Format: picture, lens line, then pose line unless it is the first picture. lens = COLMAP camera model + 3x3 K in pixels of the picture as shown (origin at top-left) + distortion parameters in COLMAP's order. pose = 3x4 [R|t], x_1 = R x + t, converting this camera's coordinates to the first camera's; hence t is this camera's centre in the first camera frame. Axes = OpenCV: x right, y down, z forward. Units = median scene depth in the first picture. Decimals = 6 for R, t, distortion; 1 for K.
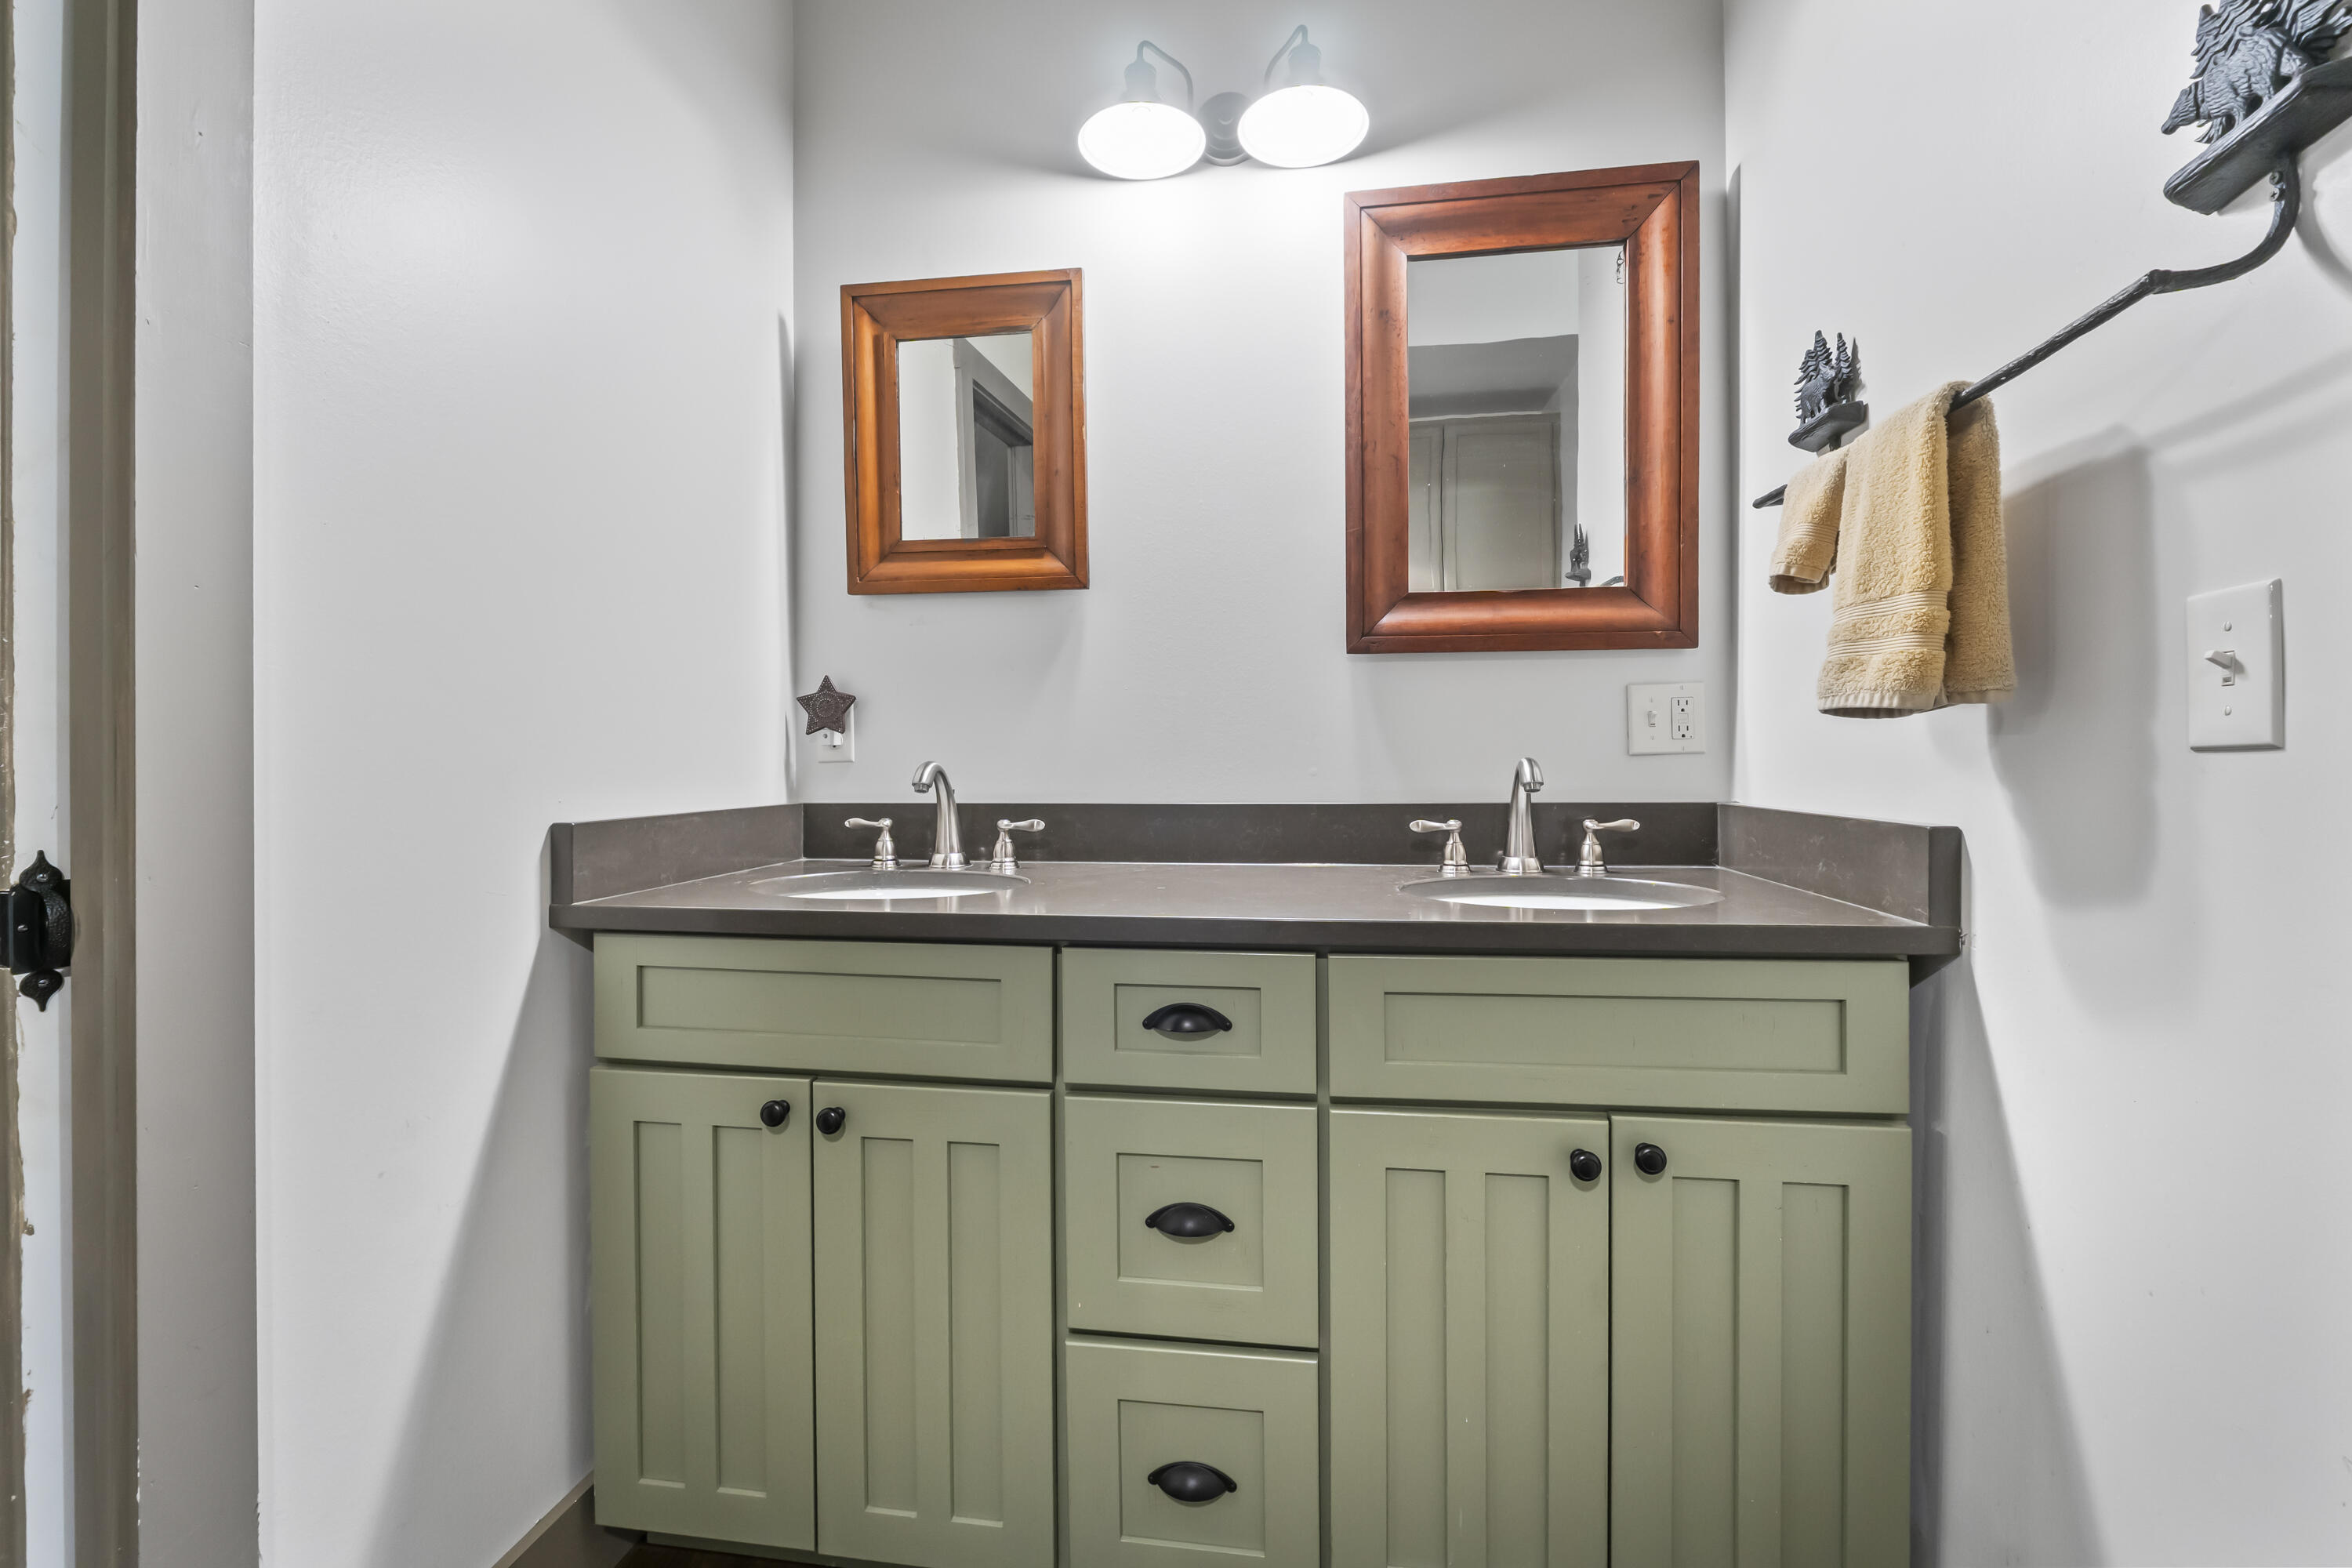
lens RADIAL K [[1014.5, 0, 1174.0], [0, 1014.5, 771.7], [0, 0, 1]] dist [-0.000667, 0.000032]
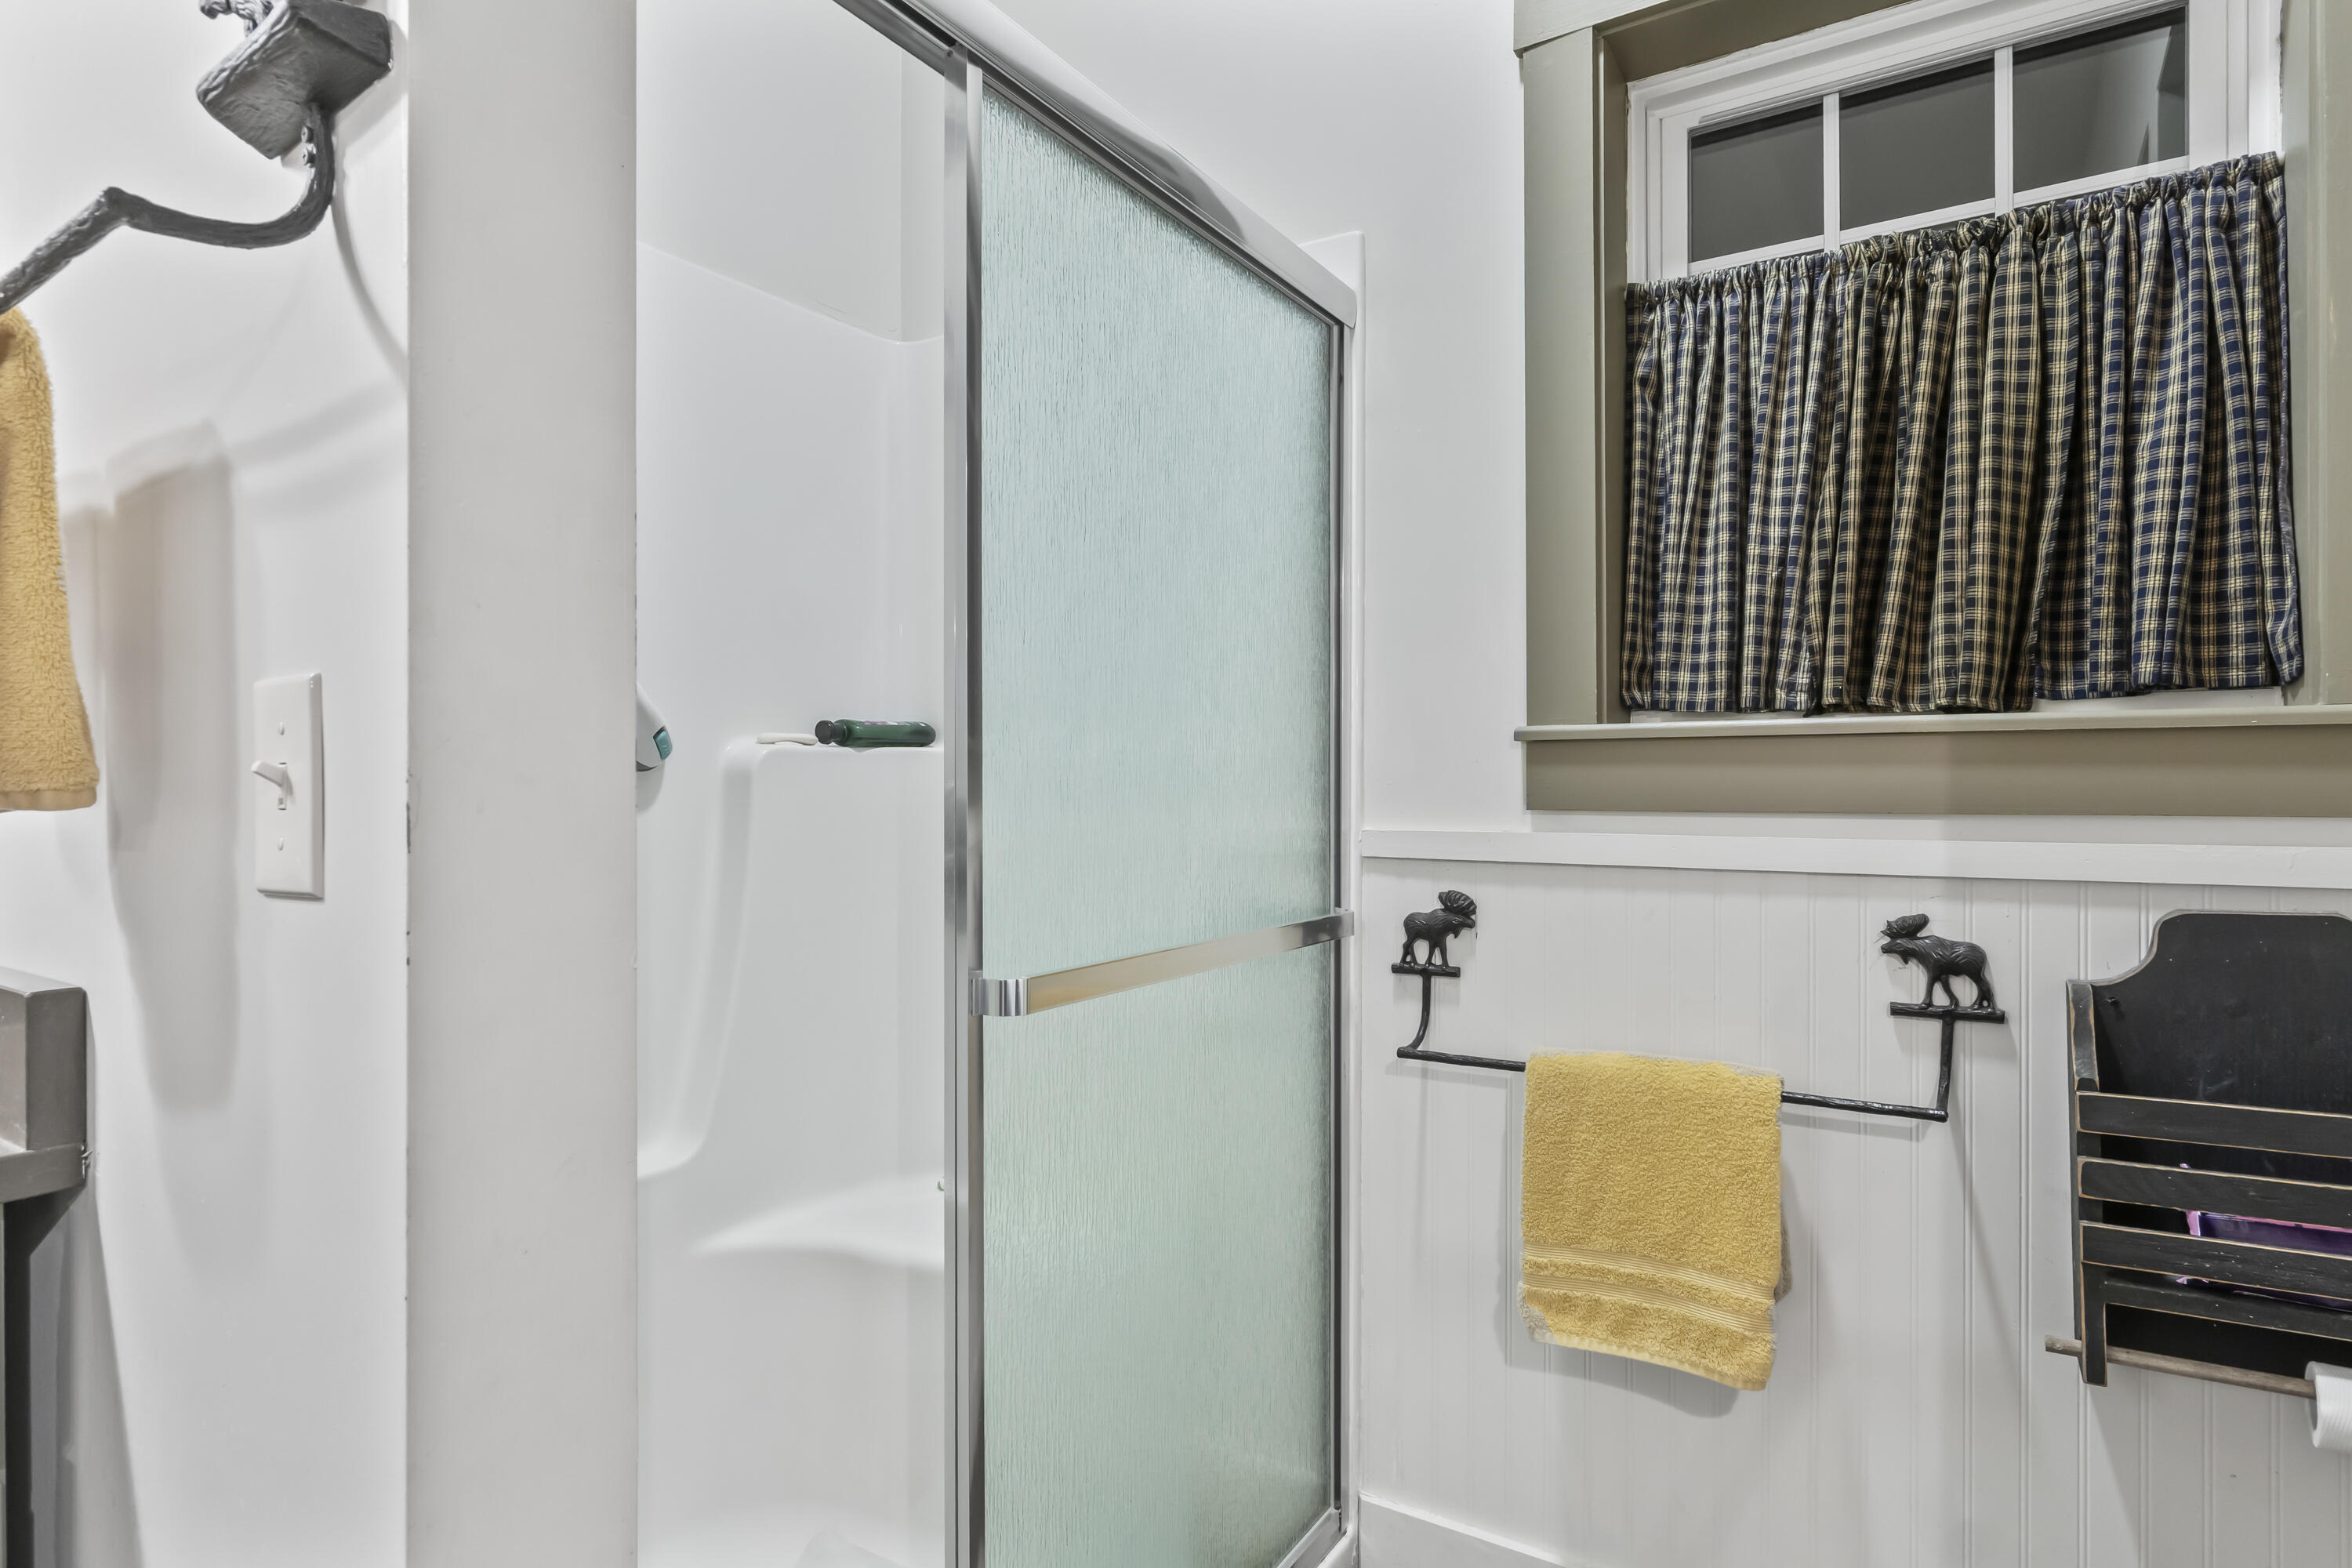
lens RADIAL K [[1310.0, 0, 1175.0], [0, 1310.0, 795.1], [0, 0, 1]] dist [0.000719, 0.000376]
pose [[0.407215, 0.009497, 0.913283, 0.441898], [0.007457, 0.999878, -0.013722, -0.078101], [-0.913302, 0.012398, 0.407095, 0.031773]]
